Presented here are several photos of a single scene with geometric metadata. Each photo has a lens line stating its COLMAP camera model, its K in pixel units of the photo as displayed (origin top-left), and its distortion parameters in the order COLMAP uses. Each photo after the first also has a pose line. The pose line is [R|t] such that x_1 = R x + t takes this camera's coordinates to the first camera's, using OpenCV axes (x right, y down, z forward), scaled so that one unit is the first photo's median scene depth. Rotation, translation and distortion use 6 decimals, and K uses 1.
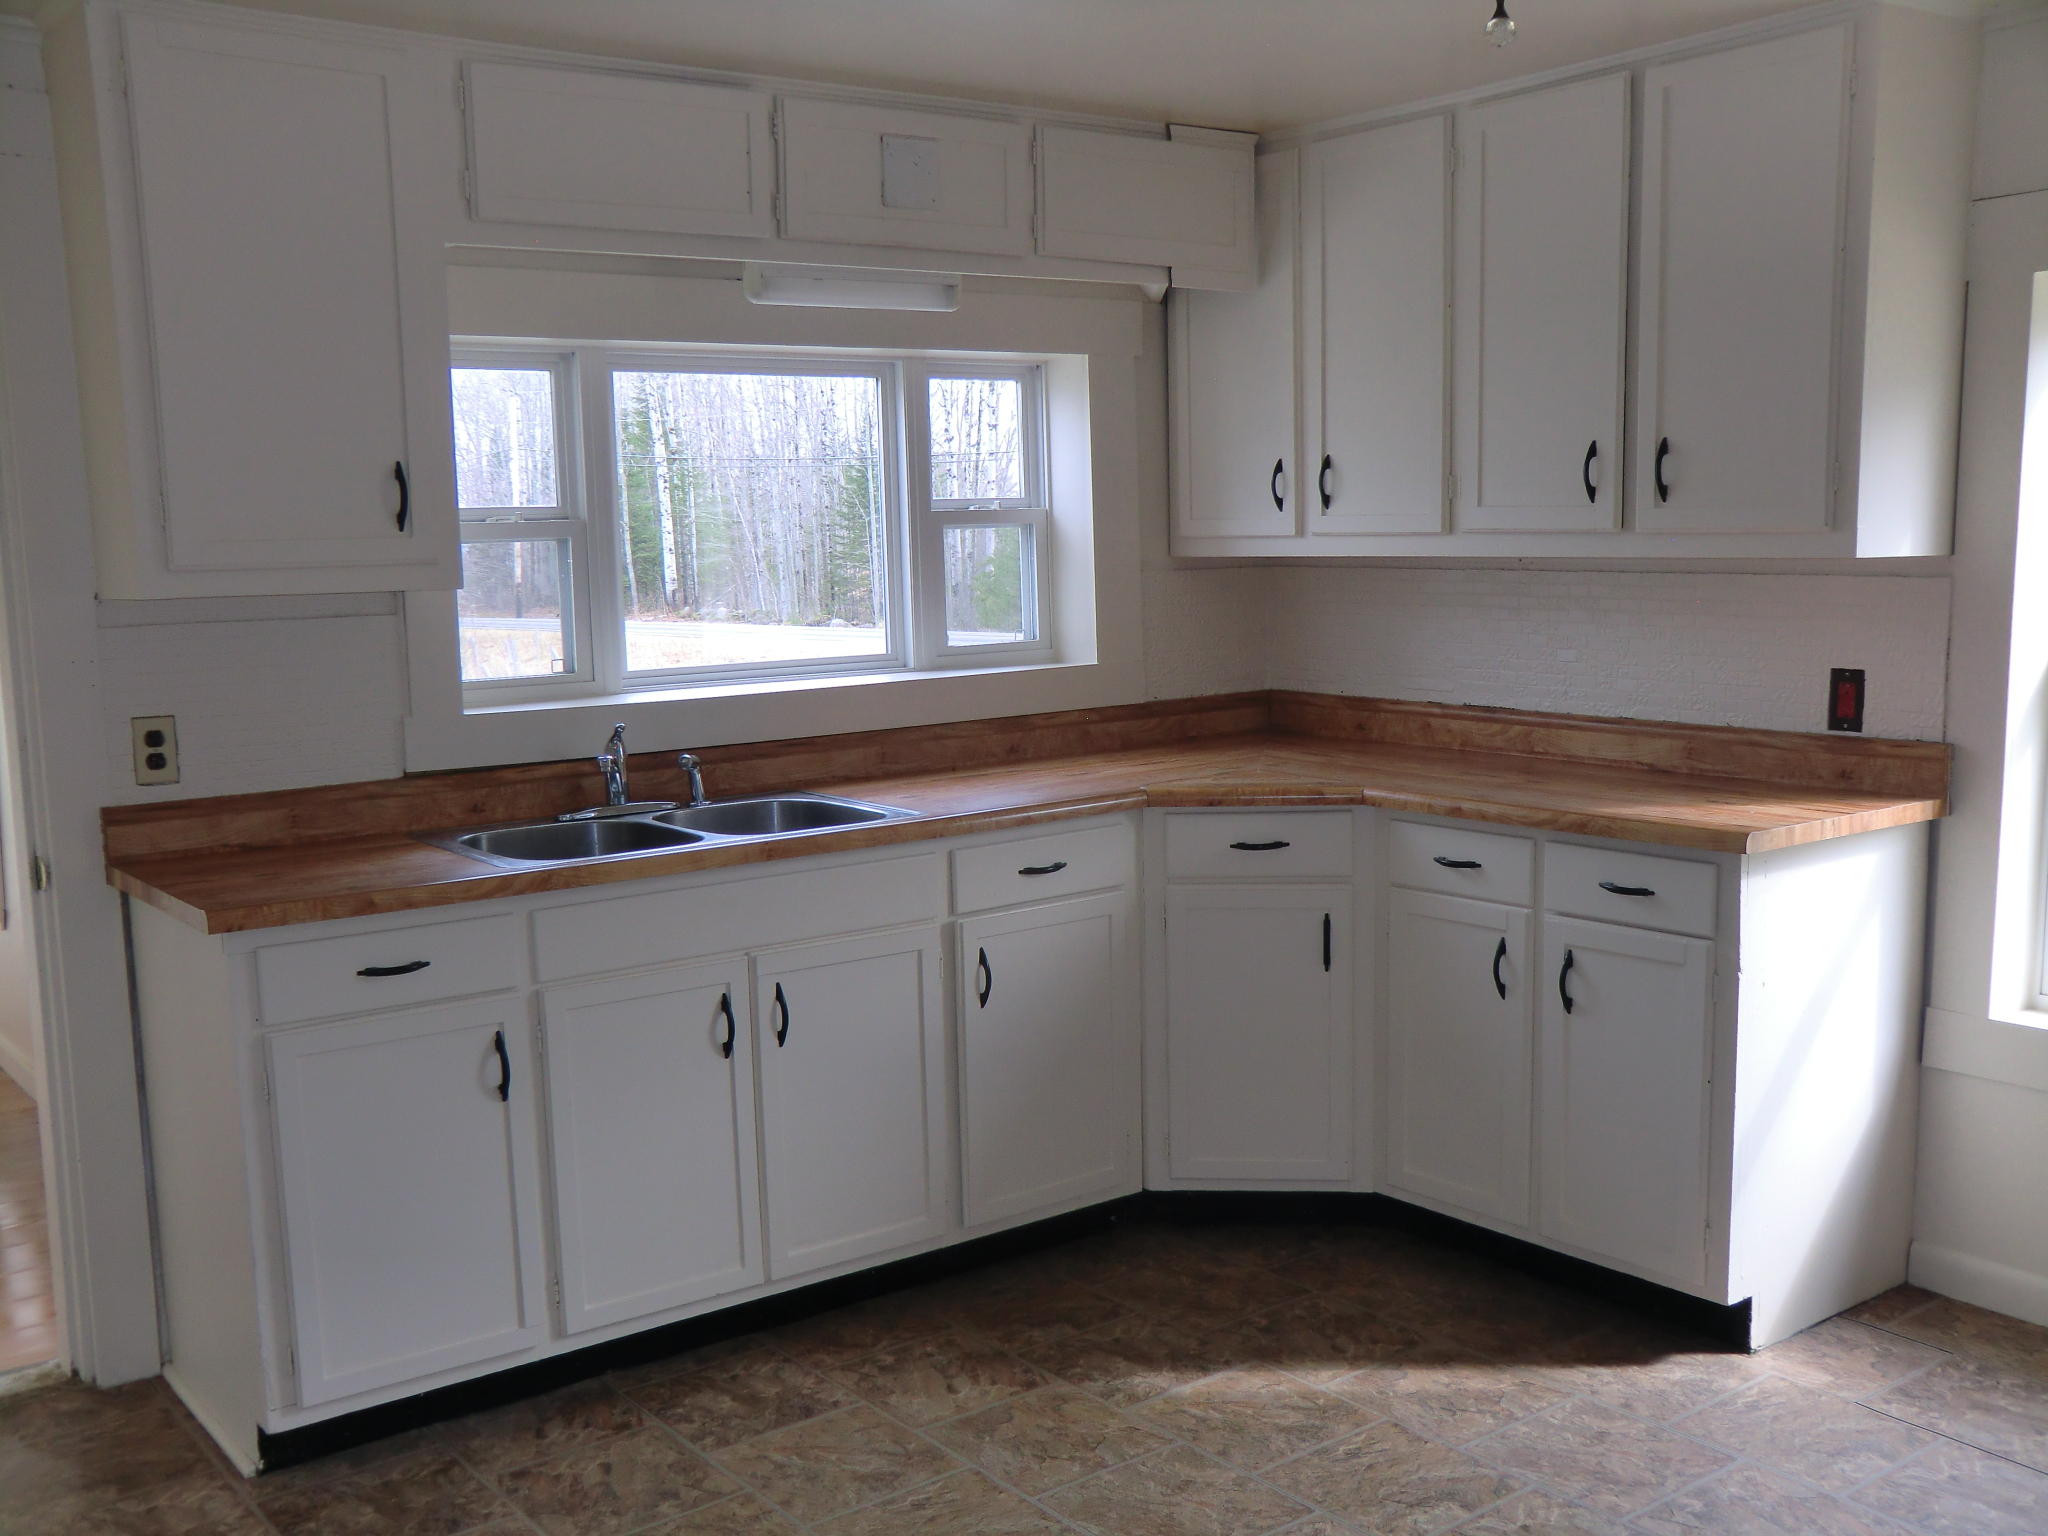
lens RADIAL K [[2096.5, 0, 1024.0], [0, 2096.5, 768.0], [0, 0, 1]] dist [-0.055036, 0.201730]
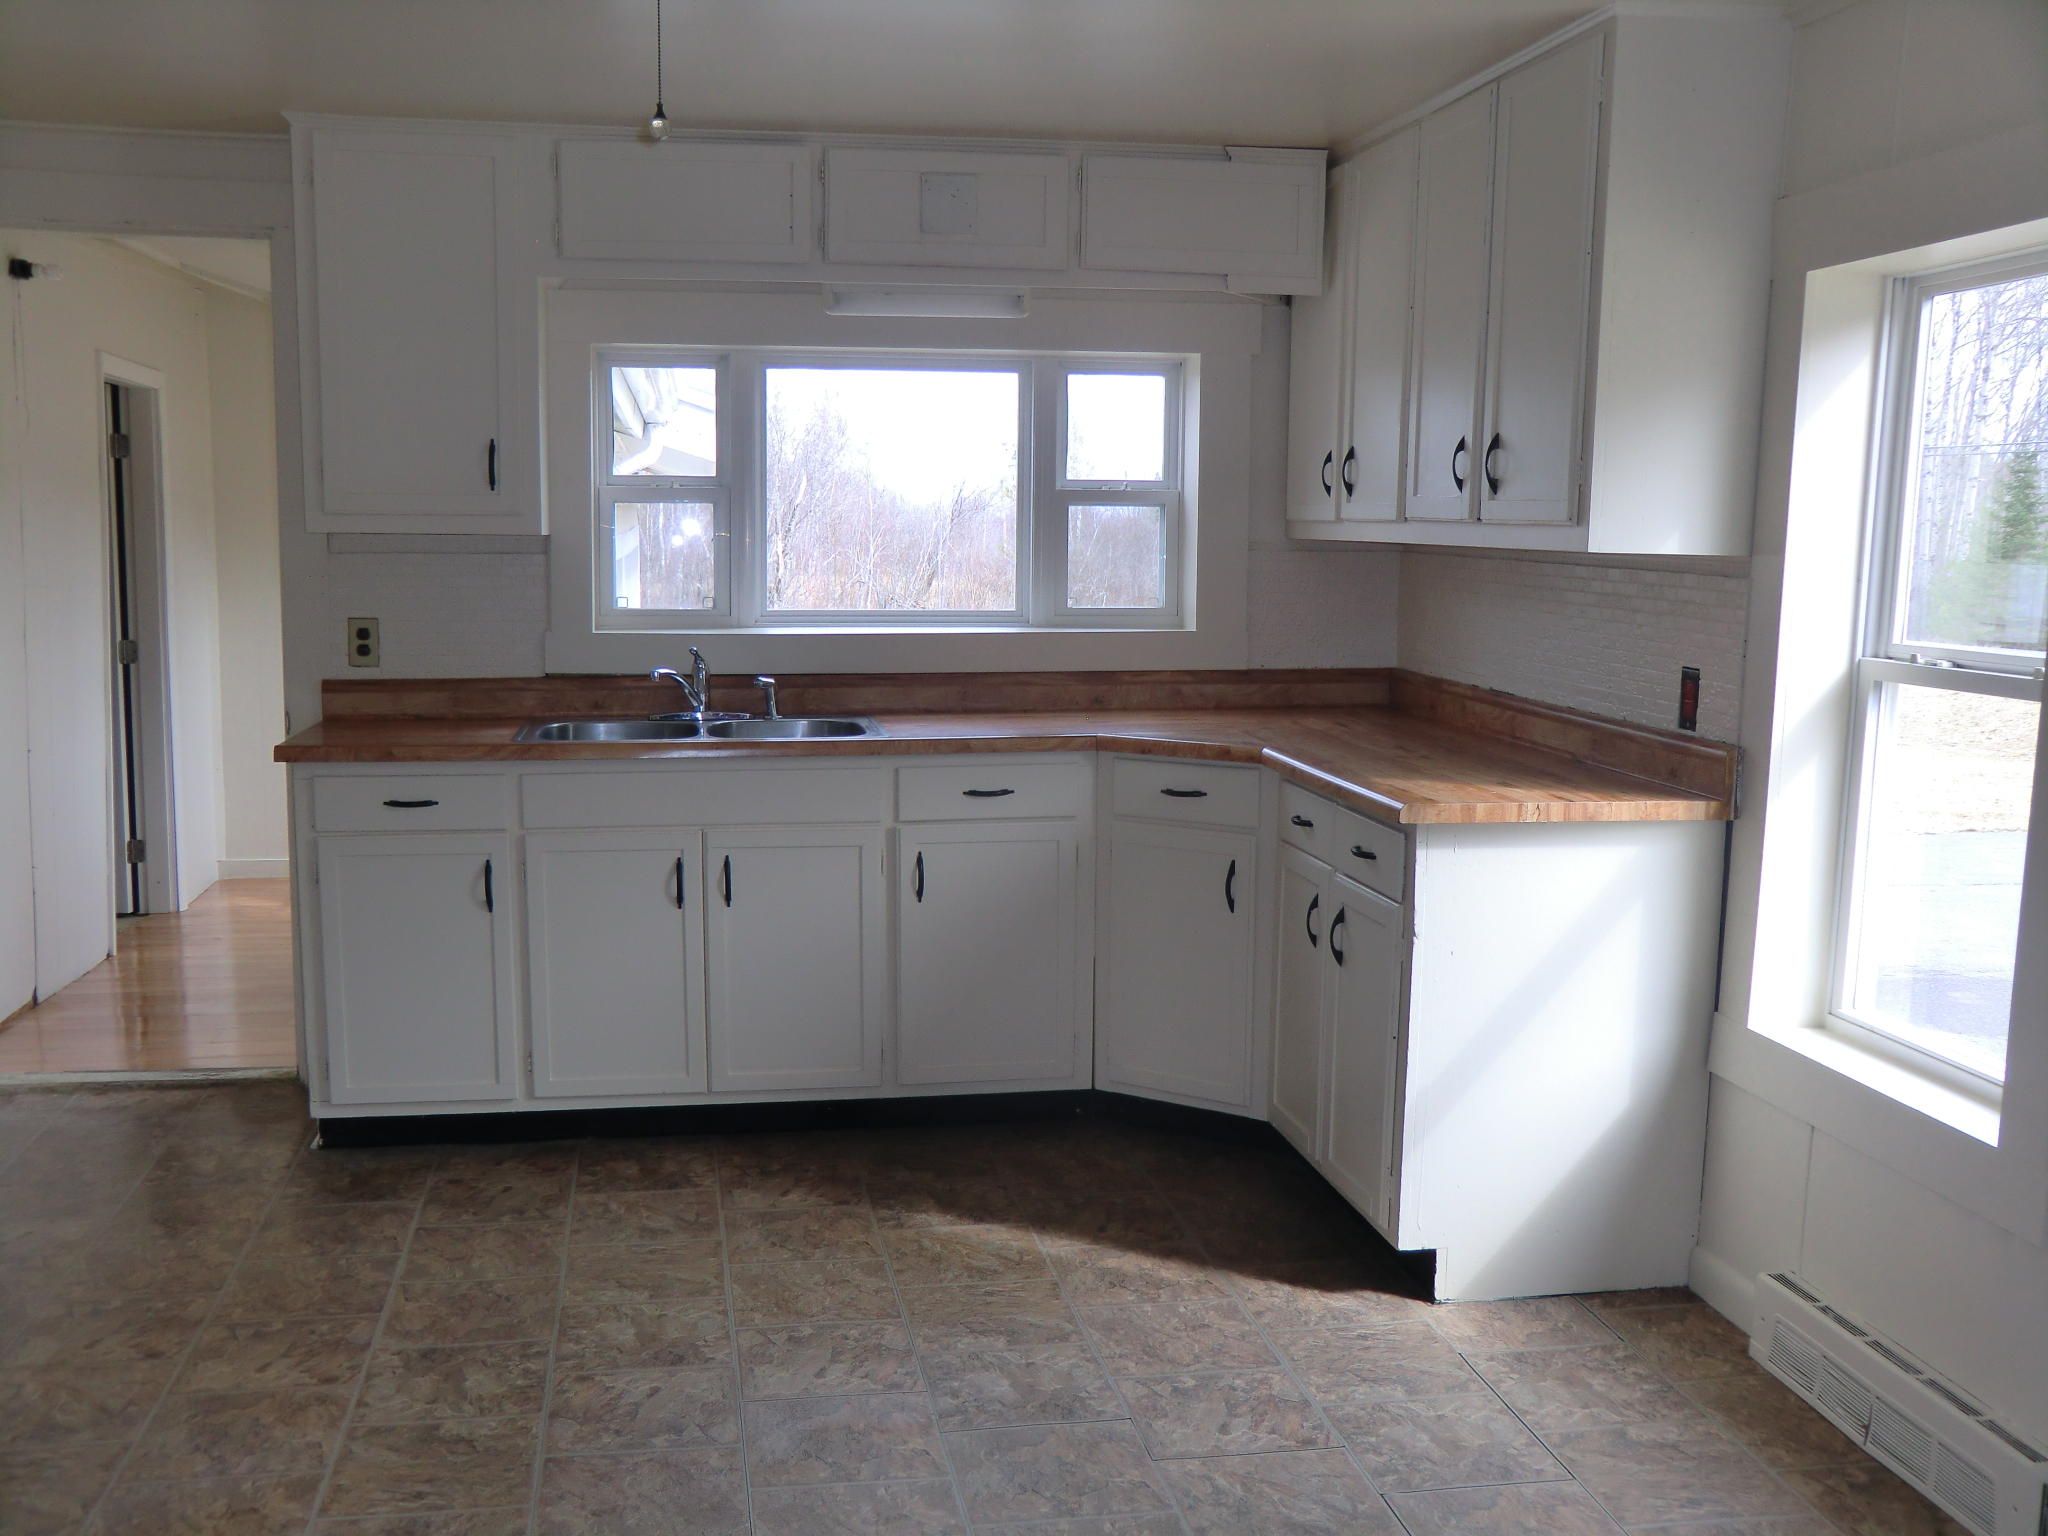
lens RADIAL K [[2096.5, 0, 1024.0], [0, 2096.5, 768.0], [0, 0, 1]] dist [-0.055036, 0.201730]
pose [[0.878084, 0.087583, -0.470422, 0.601716], [-0.084197, 0.996048, 0.028284, -0.001206], [0.471040, 0.014773, 0.881988, -0.029687]]
